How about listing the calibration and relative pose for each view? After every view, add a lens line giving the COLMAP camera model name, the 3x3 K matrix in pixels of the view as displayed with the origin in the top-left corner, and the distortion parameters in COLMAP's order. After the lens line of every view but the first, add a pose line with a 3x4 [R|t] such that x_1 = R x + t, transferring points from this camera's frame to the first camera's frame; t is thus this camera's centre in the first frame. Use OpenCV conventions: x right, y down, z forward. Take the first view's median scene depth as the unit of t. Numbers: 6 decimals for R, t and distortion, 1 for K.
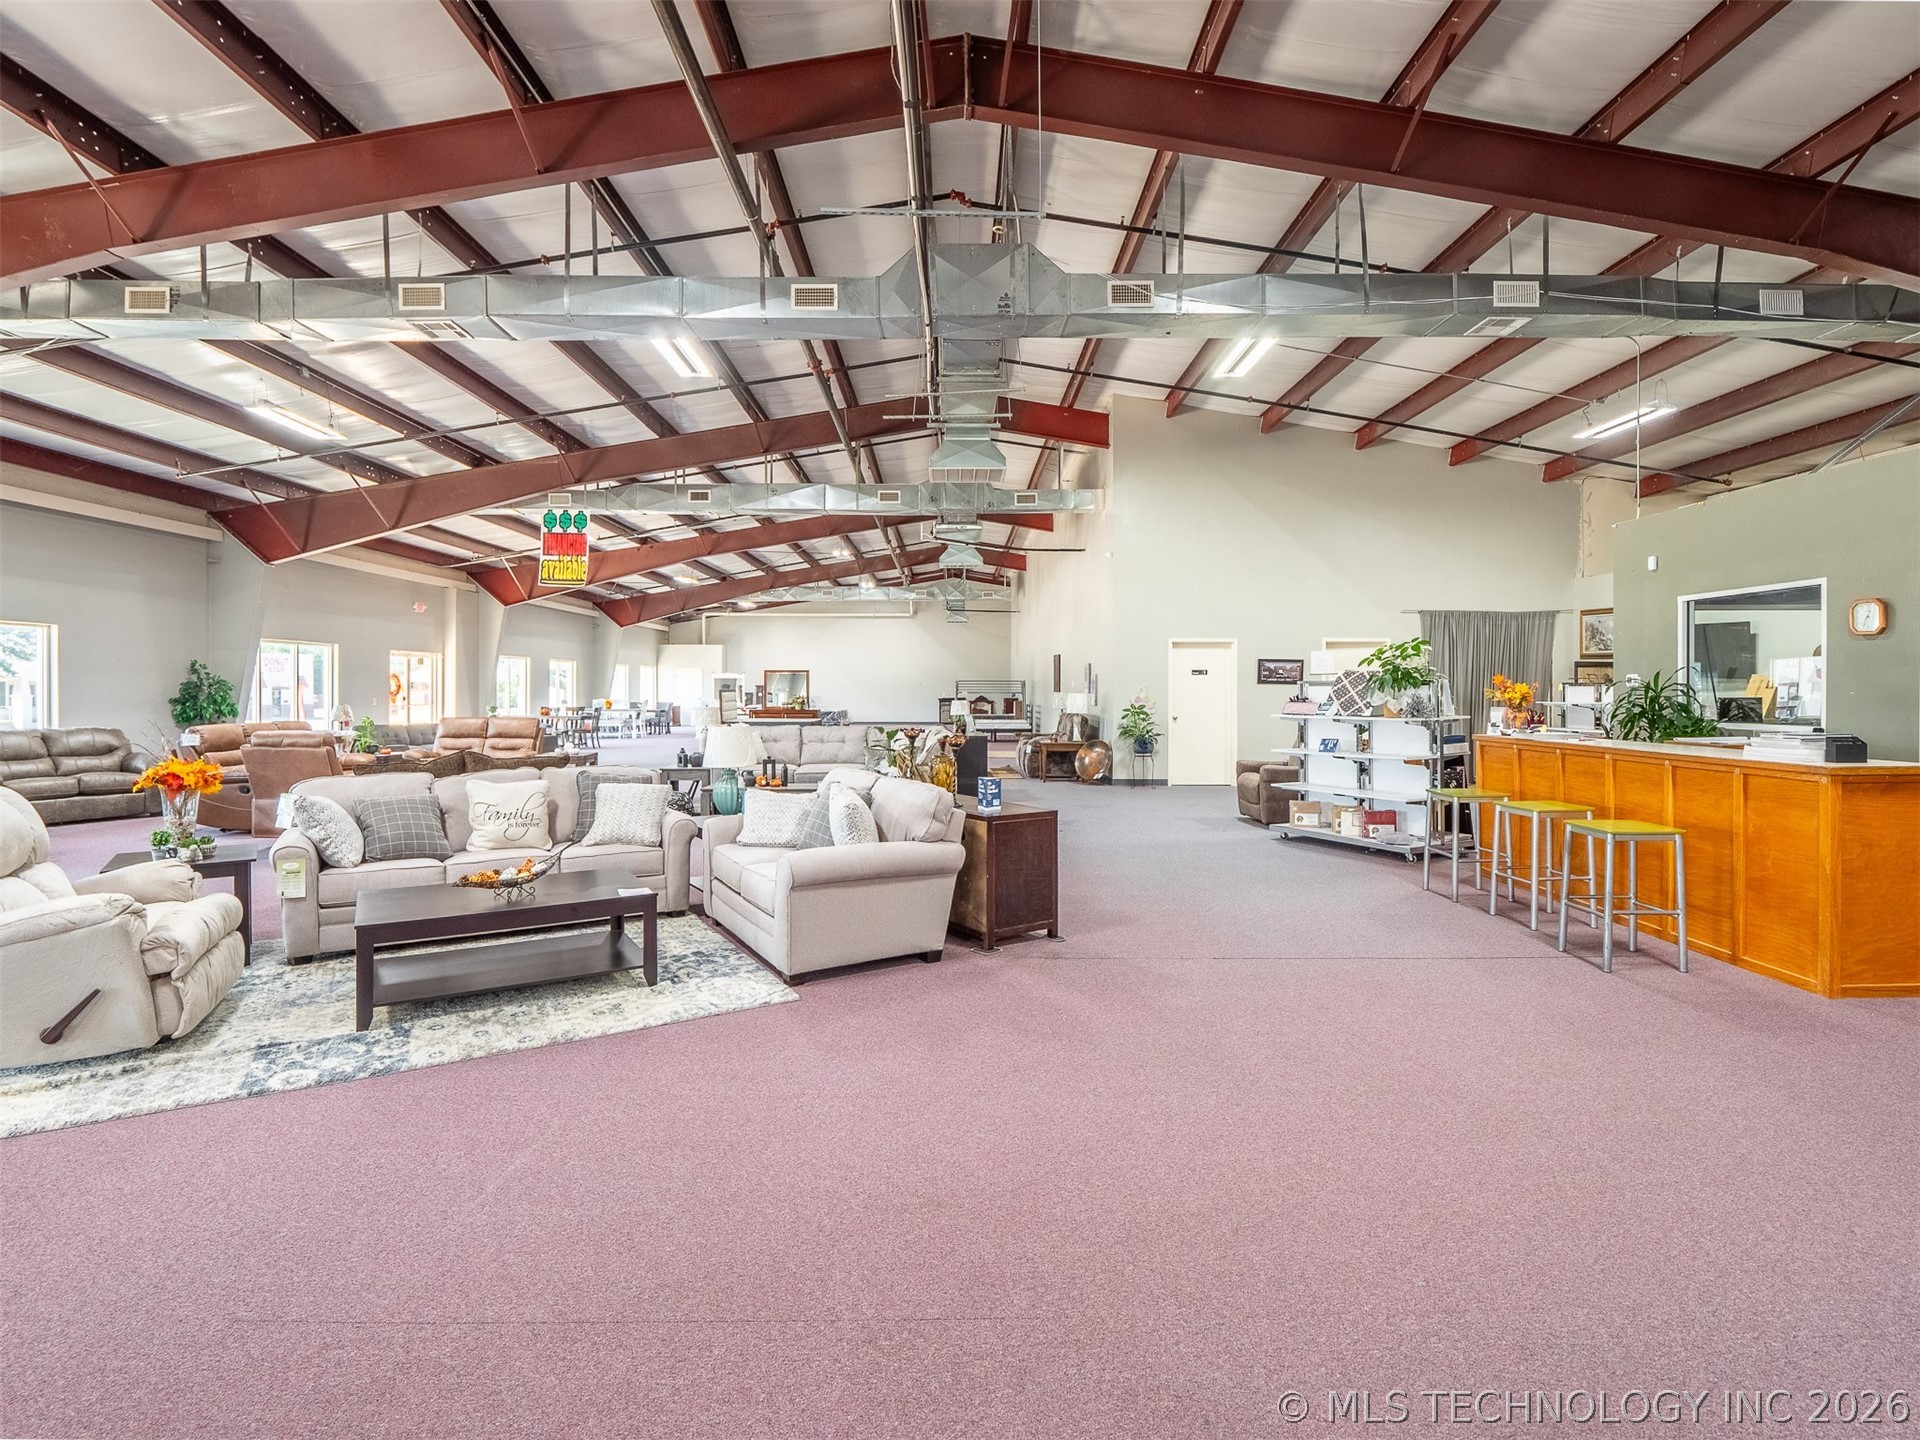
lens RADIAL K [[956.4, 0, 955.1], [0, 956.4, 696.2], [0, 0, 1]] dist [-0.005033, -0.006662]
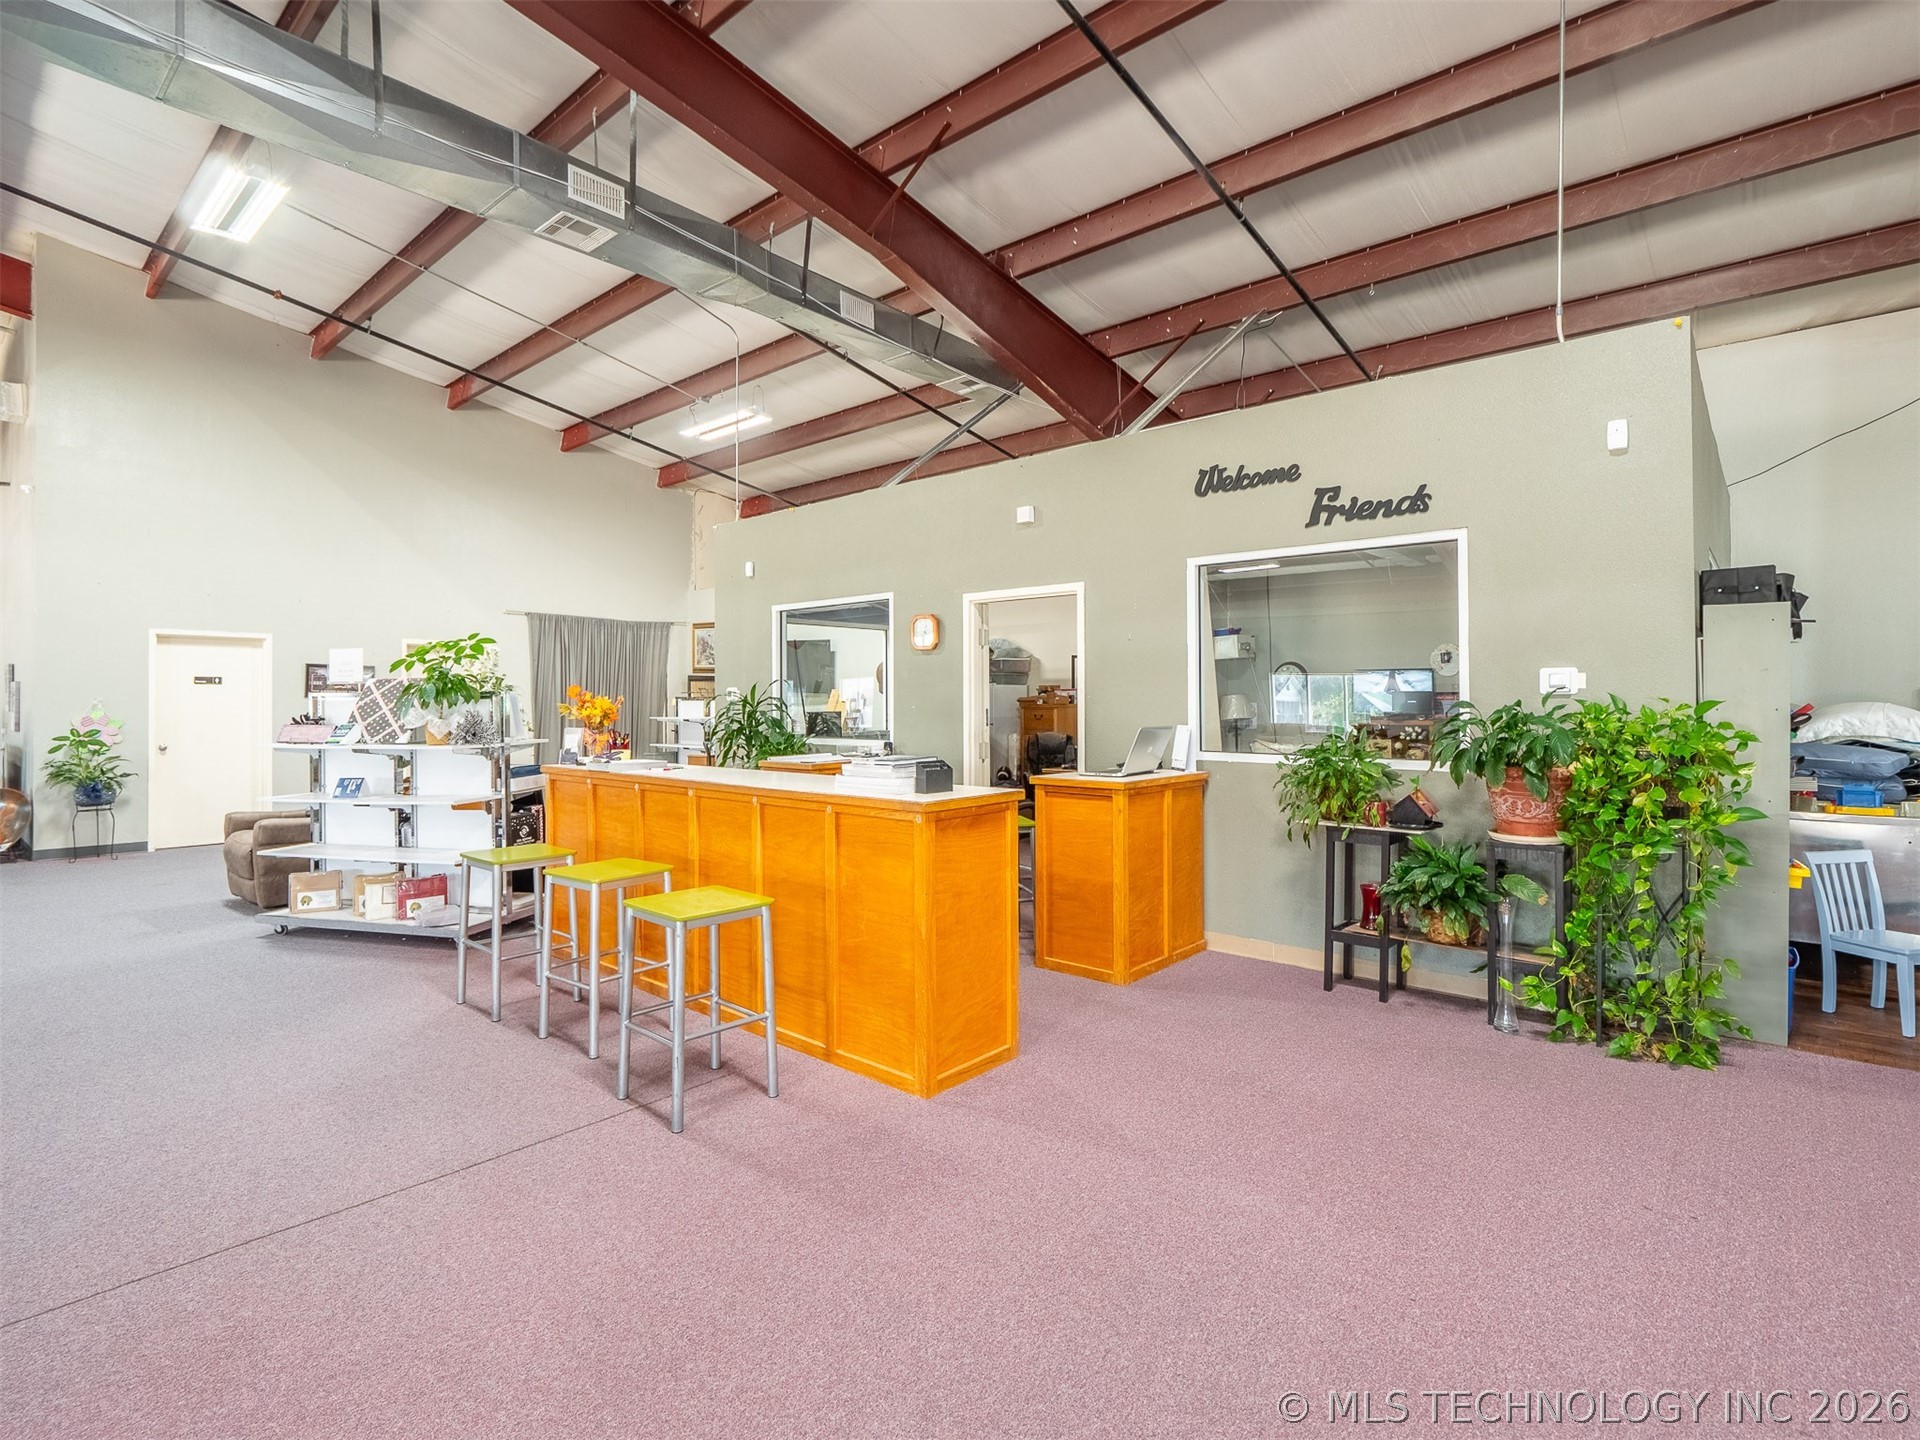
lens RADIAL K [[956.4, 0, 955.1], [0, 956.4, 696.2], [0, 0, 1]] dist [-0.005033, -0.006662]
pose [[0.673677, 0.003394, 0.739018, 0.184426], [0.008373, 0.999890, -0.012225, -0.001494], [-0.738979, 0.014424, 0.673574, 0.231663]]
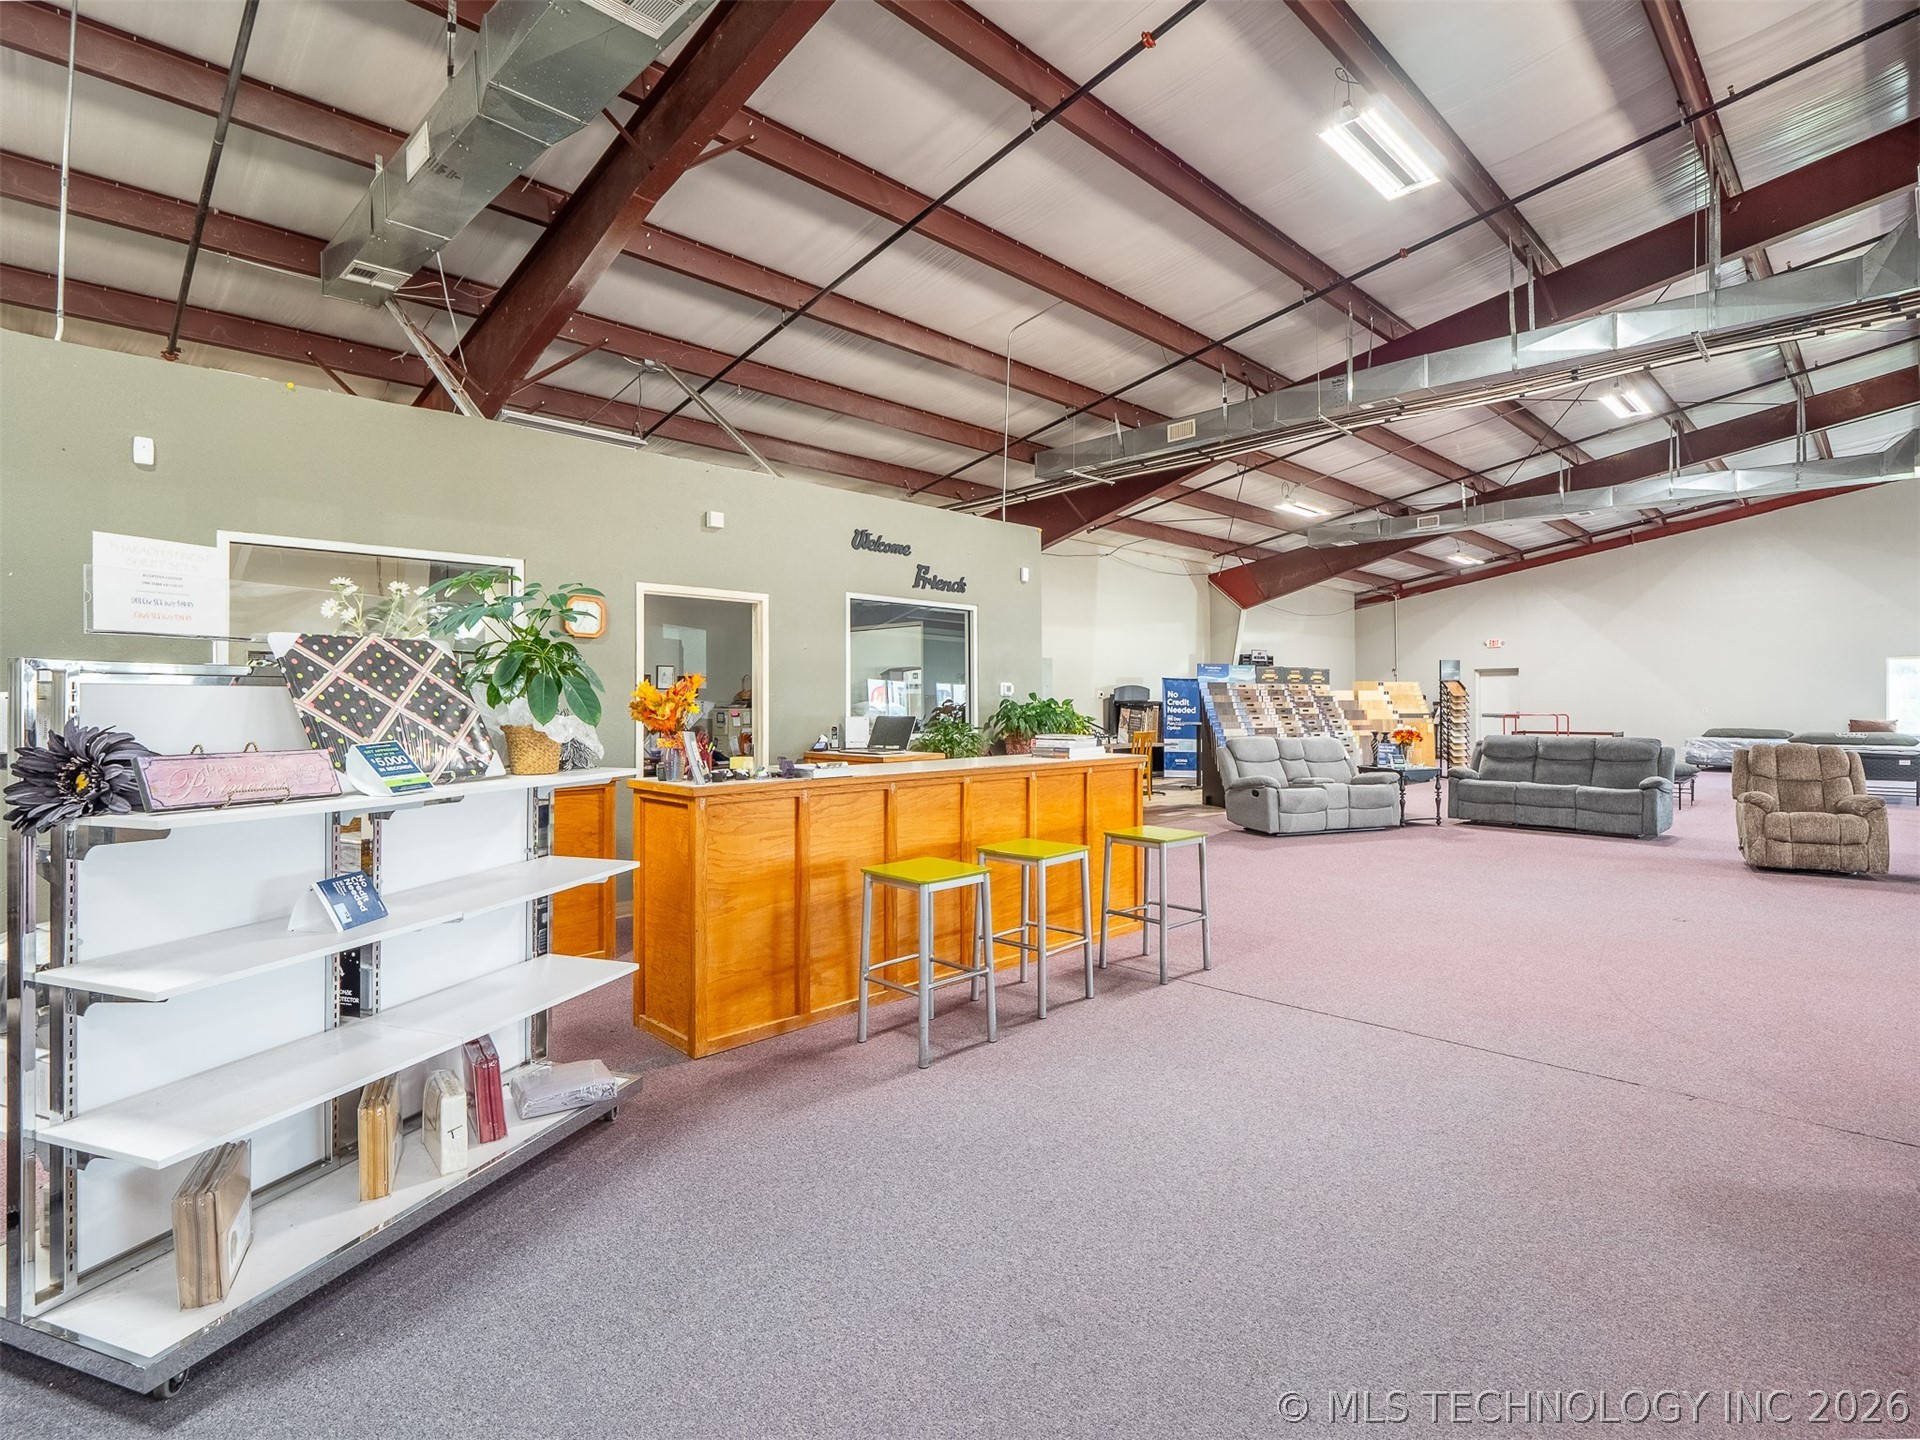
lens RADIAL K [[956.4, 0, 955.1], [0, 956.4, 696.2], [0, 0, 1]] dist [-0.005033, -0.006662]
pose [[-0.691209, 0.003709, 0.722646, 0.071773], [0.006043, 0.999982, 0.000648, -0.006224], [-0.722630, 0.004815, -0.691218, 1.066247]]
